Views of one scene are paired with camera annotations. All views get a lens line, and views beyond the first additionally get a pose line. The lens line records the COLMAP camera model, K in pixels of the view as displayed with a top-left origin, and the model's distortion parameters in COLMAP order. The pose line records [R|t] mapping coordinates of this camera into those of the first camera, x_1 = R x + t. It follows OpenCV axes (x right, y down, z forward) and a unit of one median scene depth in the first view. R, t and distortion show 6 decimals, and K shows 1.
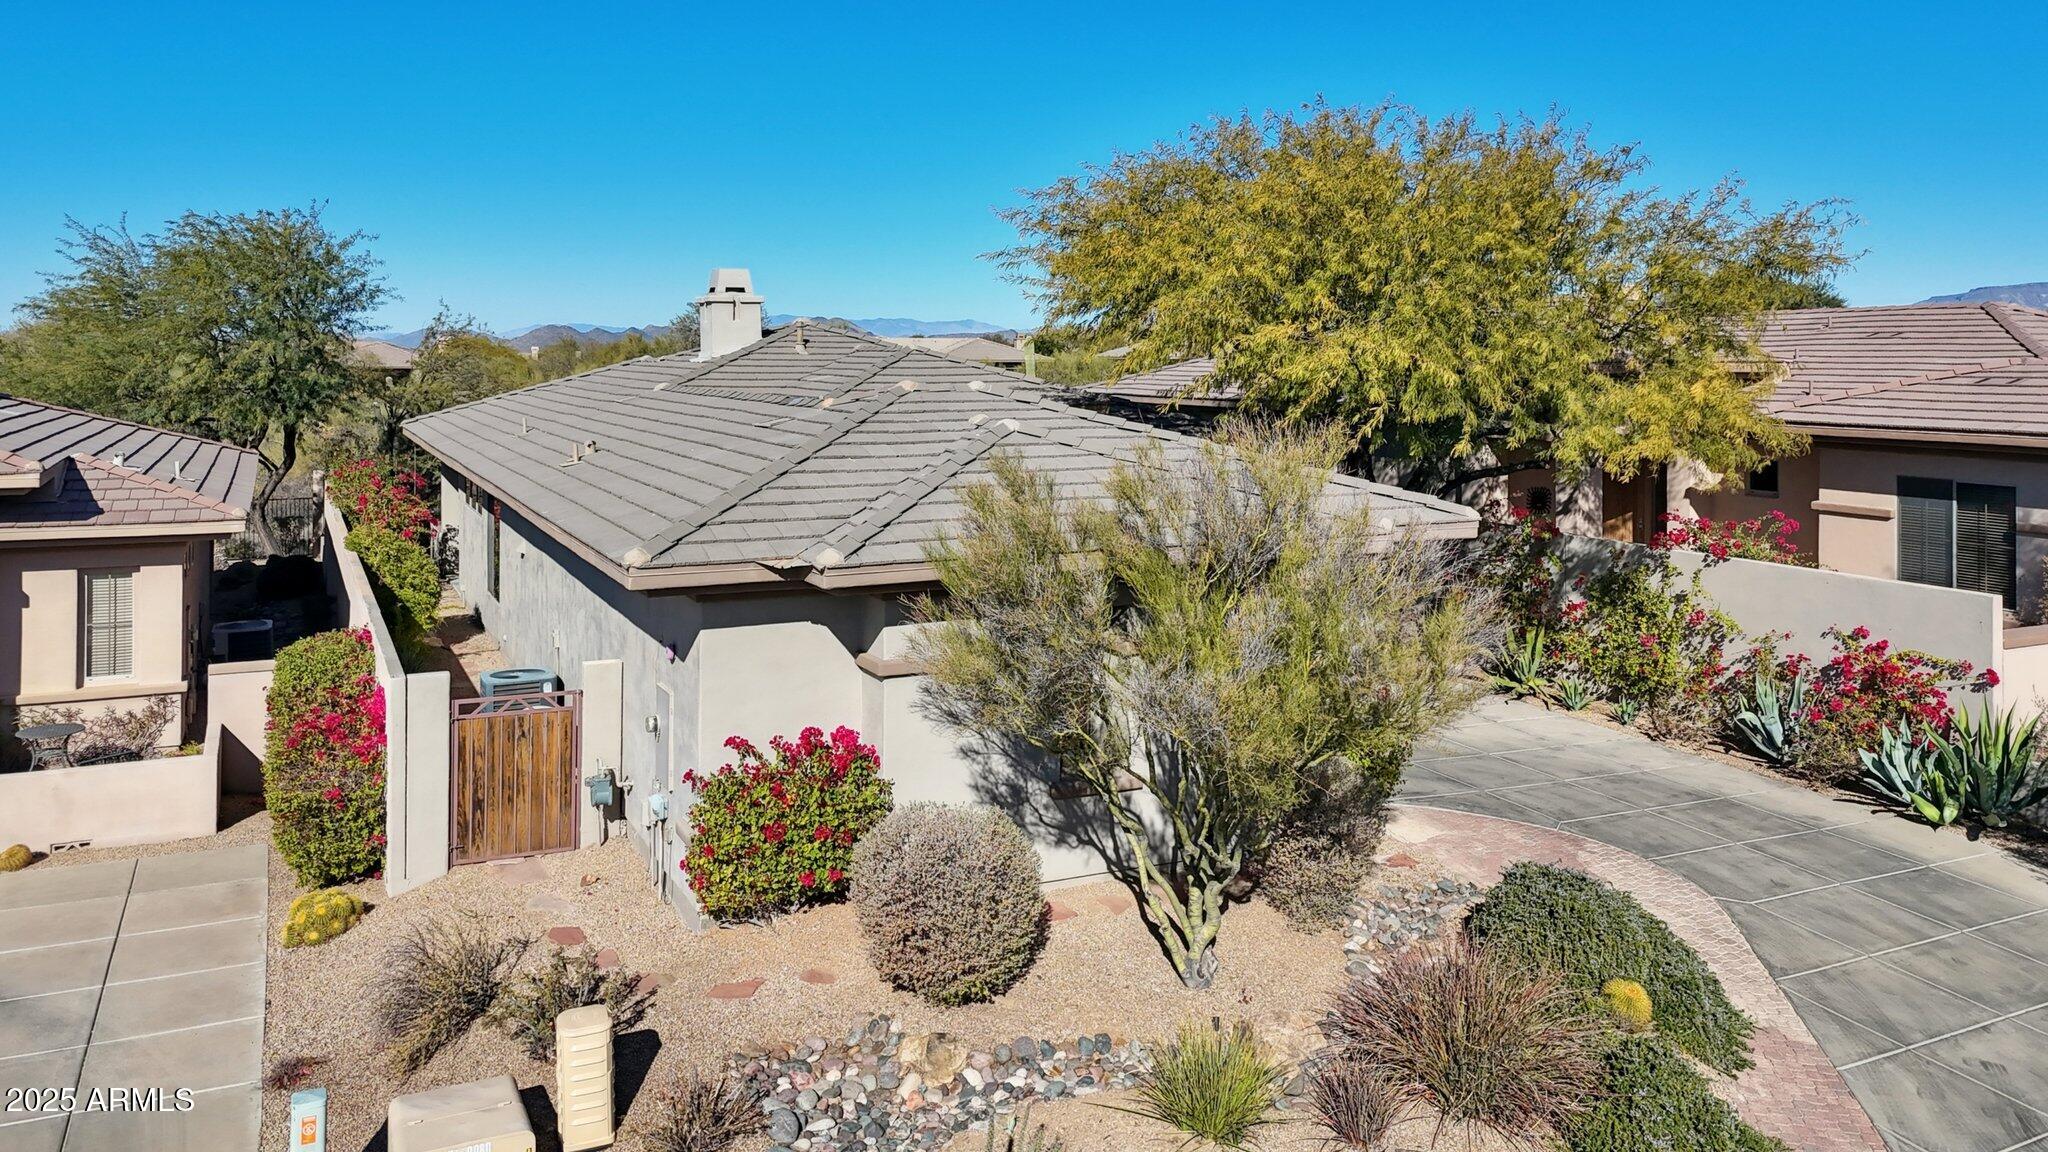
lens RADIAL K [[1565.2, 0, 1063.0], [0, 1565.2, 572.3], [0, 0, 1]] dist [0.045855, 0.004708]
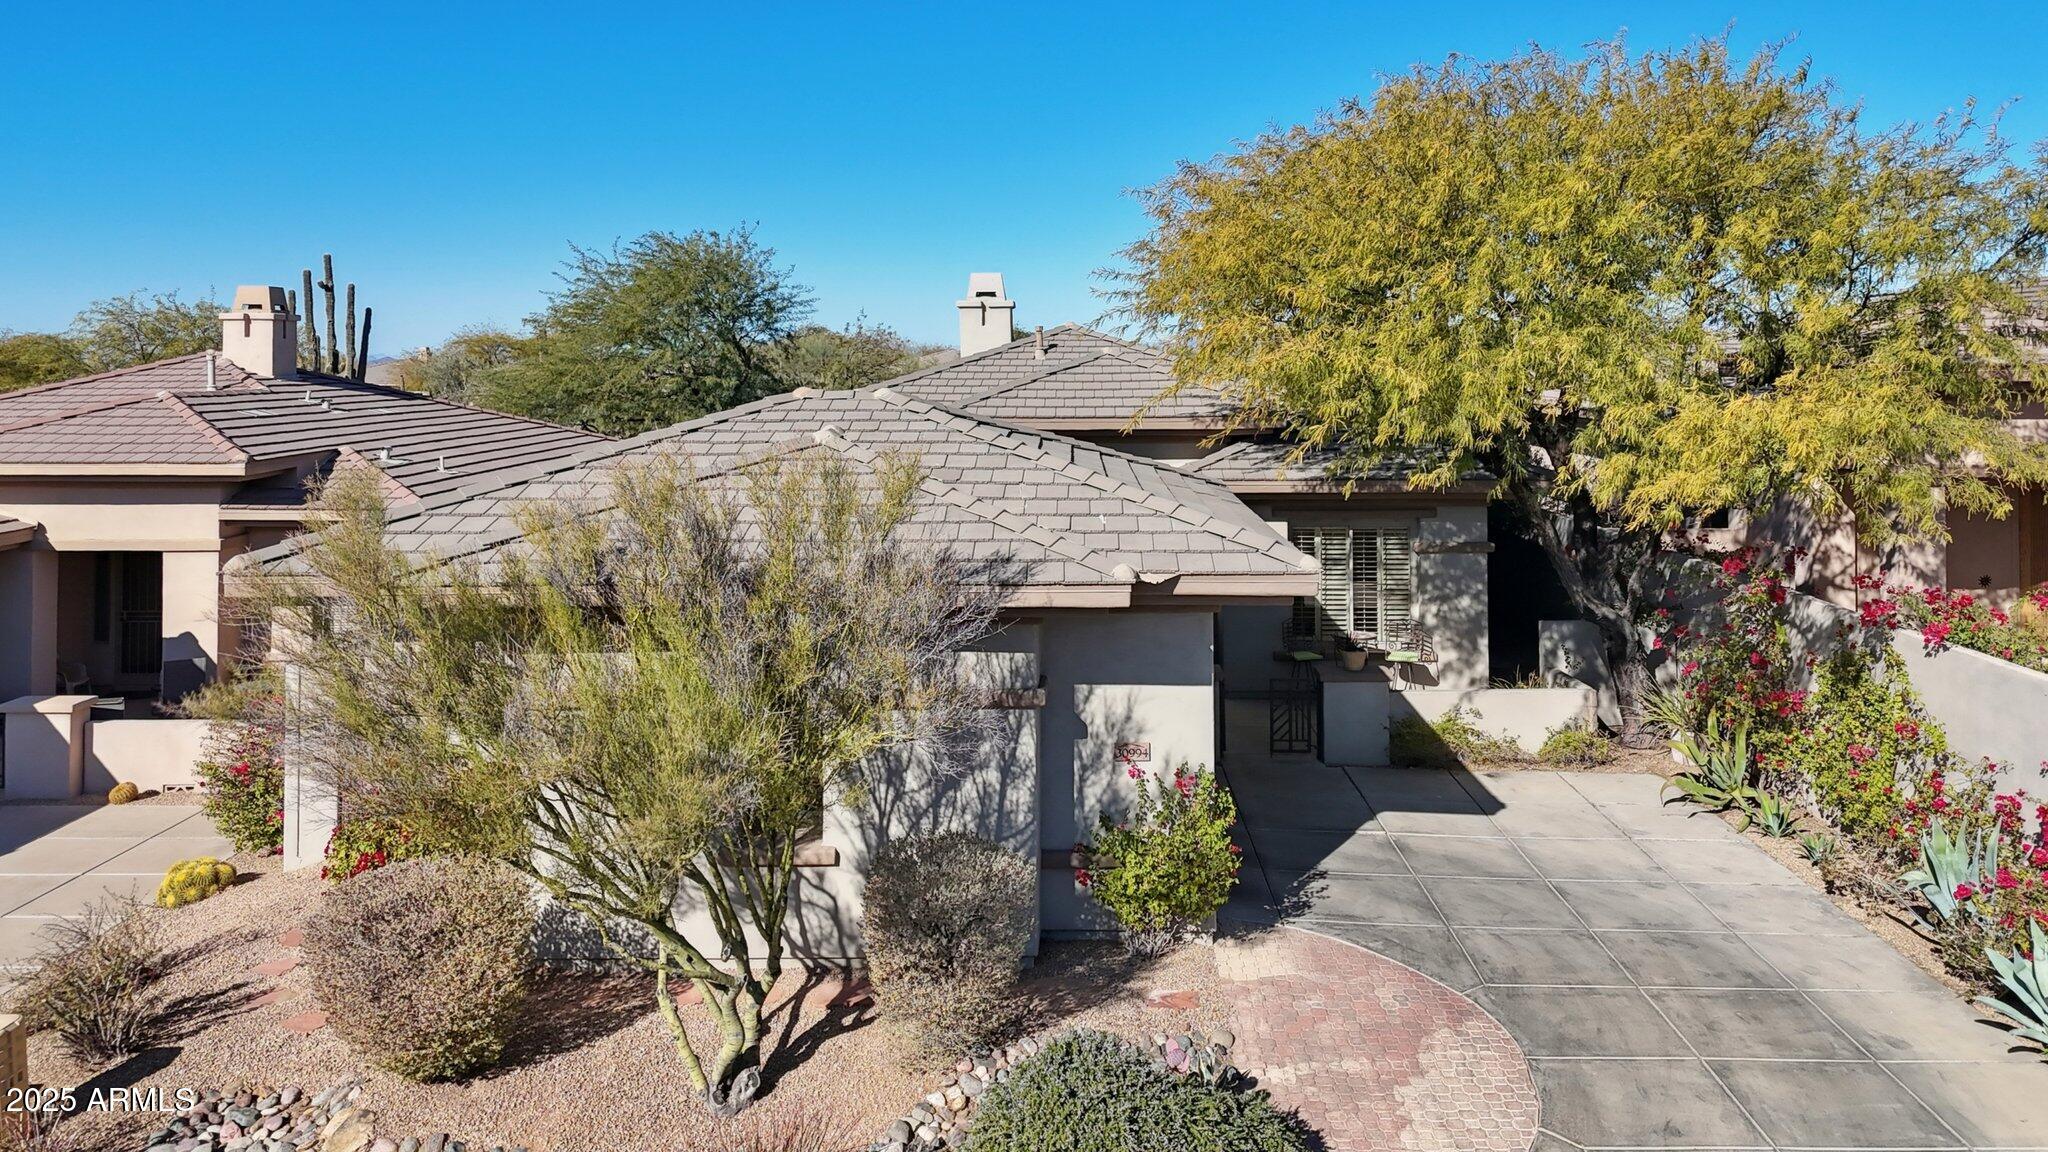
lens RADIAL K [[1565.2, 0, 1063.0], [0, 1565.2, 572.3], [0, 0, 1]] dist [0.045855, 0.004708]
pose [[0.901541, 0.055211, -0.429157, 0.516345], [-0.057544, 0.998314, 0.007550, -0.034048], [0.428850, 0.017889, 0.903198, 0.281076]]
